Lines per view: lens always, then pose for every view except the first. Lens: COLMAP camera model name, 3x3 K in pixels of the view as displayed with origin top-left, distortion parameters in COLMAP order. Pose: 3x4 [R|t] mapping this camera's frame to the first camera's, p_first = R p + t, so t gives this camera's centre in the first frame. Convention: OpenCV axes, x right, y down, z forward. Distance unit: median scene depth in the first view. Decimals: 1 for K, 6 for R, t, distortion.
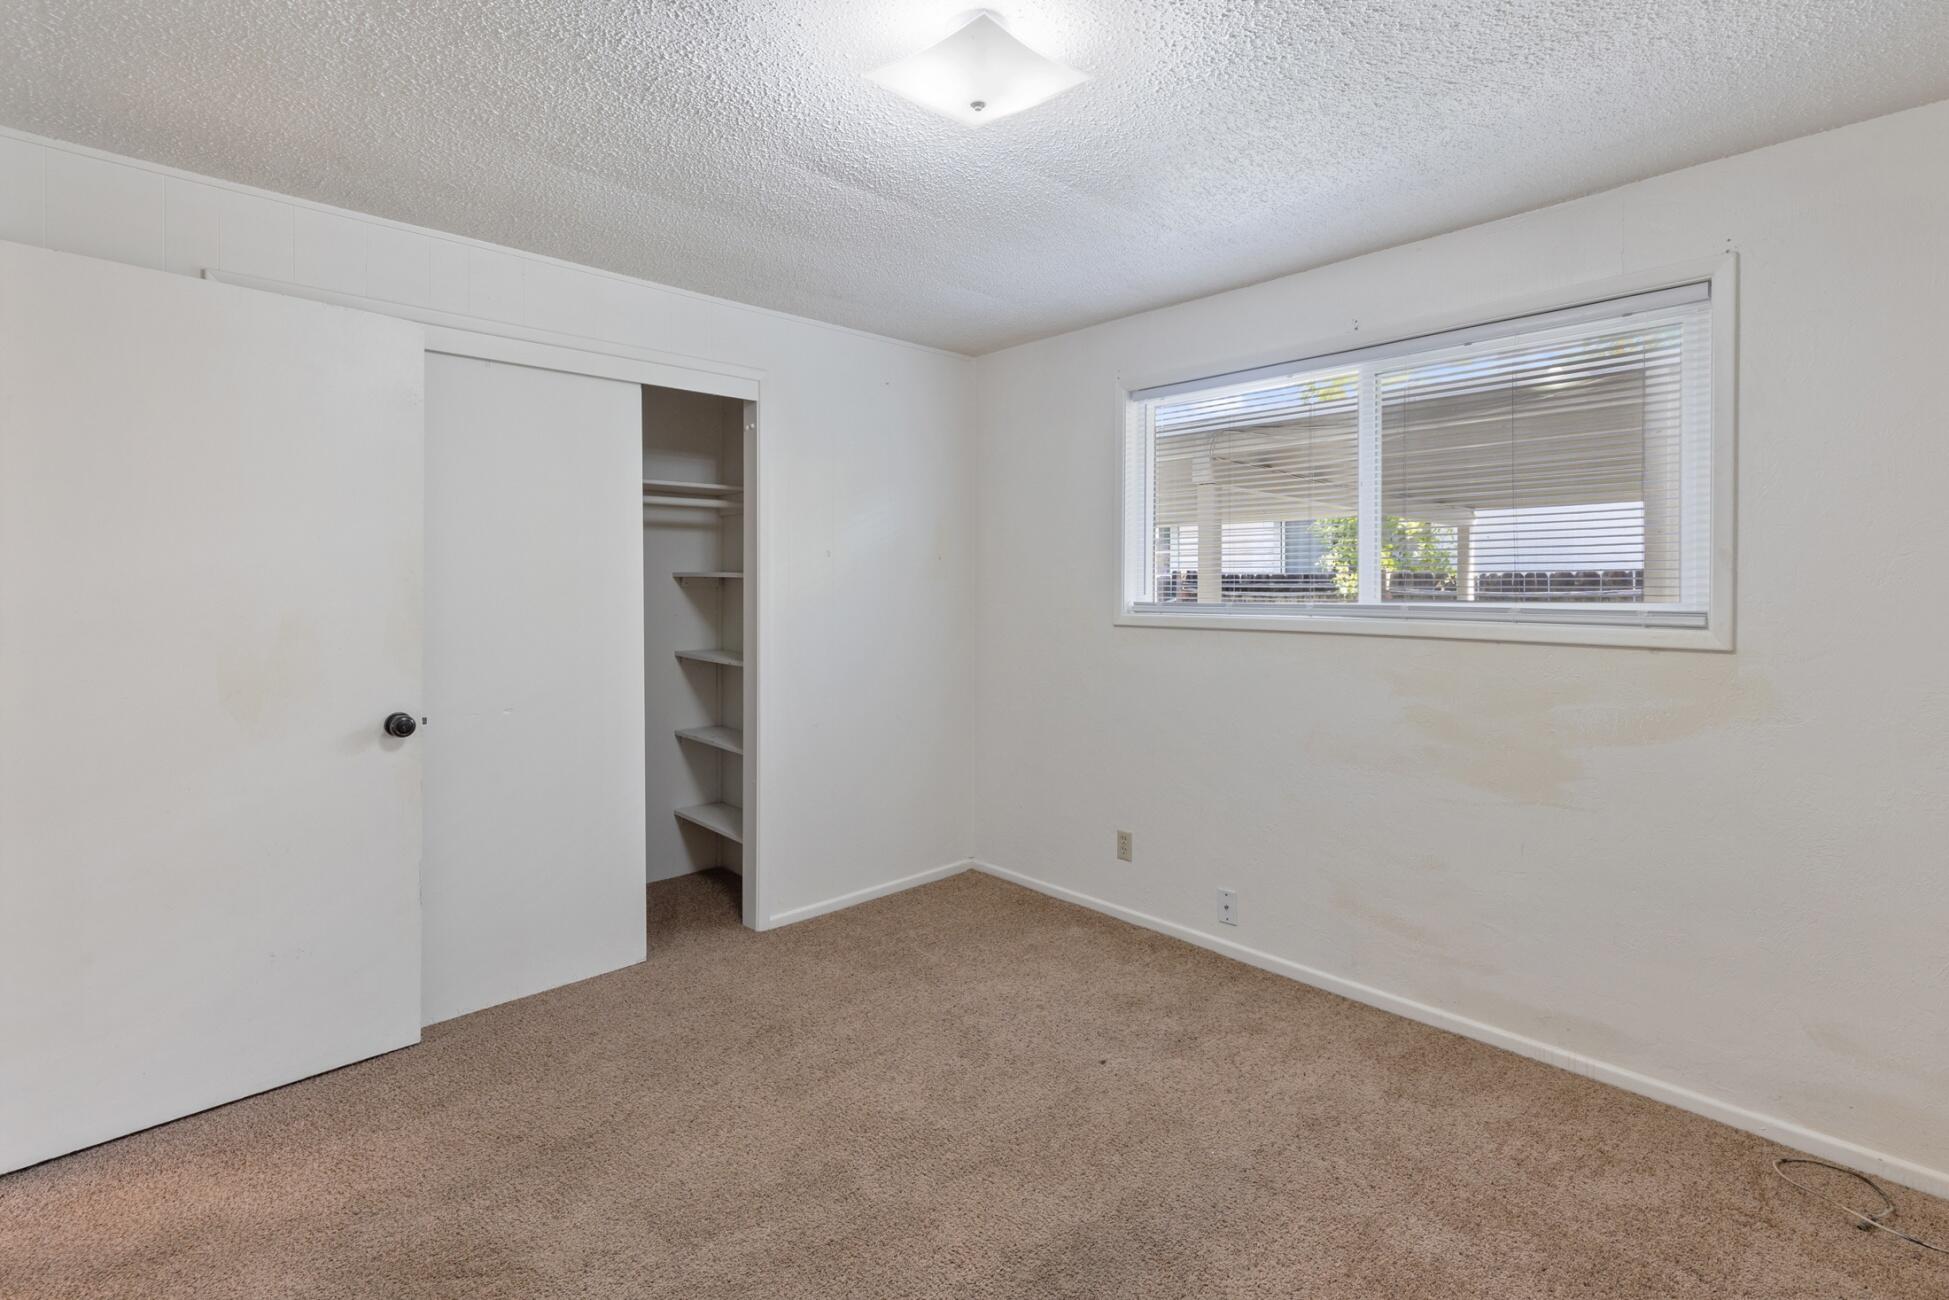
lens RADIAL K [[878.9, 0, 943.2], [0, 878.9, 591.9], [0, 0, 1]] dist [0.009445, -0.005115]
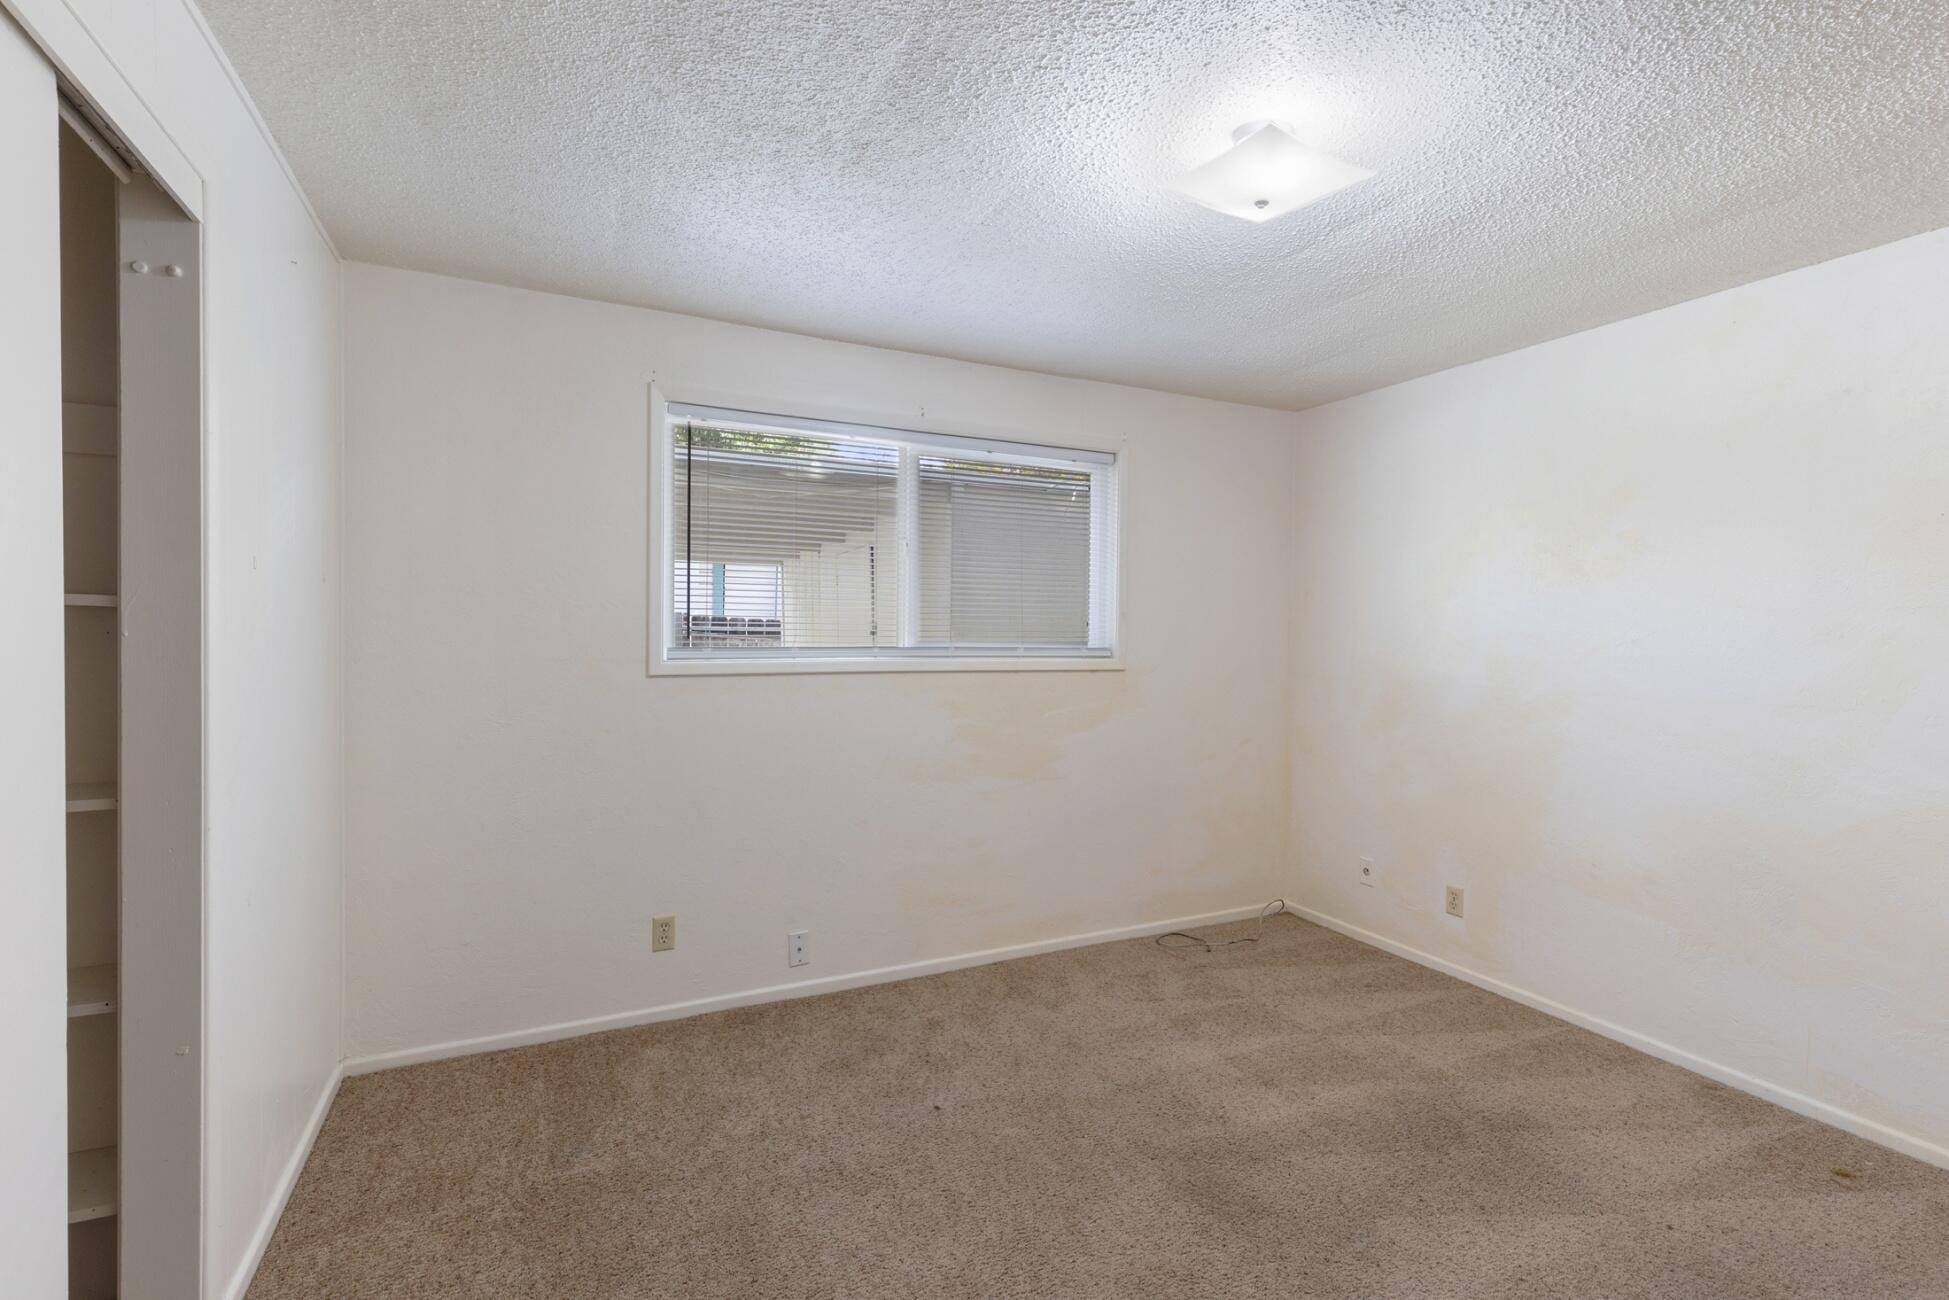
lens RADIAL K [[878.9, 0, 980.0], [0, 878.9, 645.7], [0, 0, 1]] dist [0.009445, -0.005115]
pose [[0.288013, -0.007949, 0.957594, -0.649068], [-0.000498, 0.999964, 0.008451, 0.003766], [-0.957626, -0.002911, 0.287999, 0.579053]]
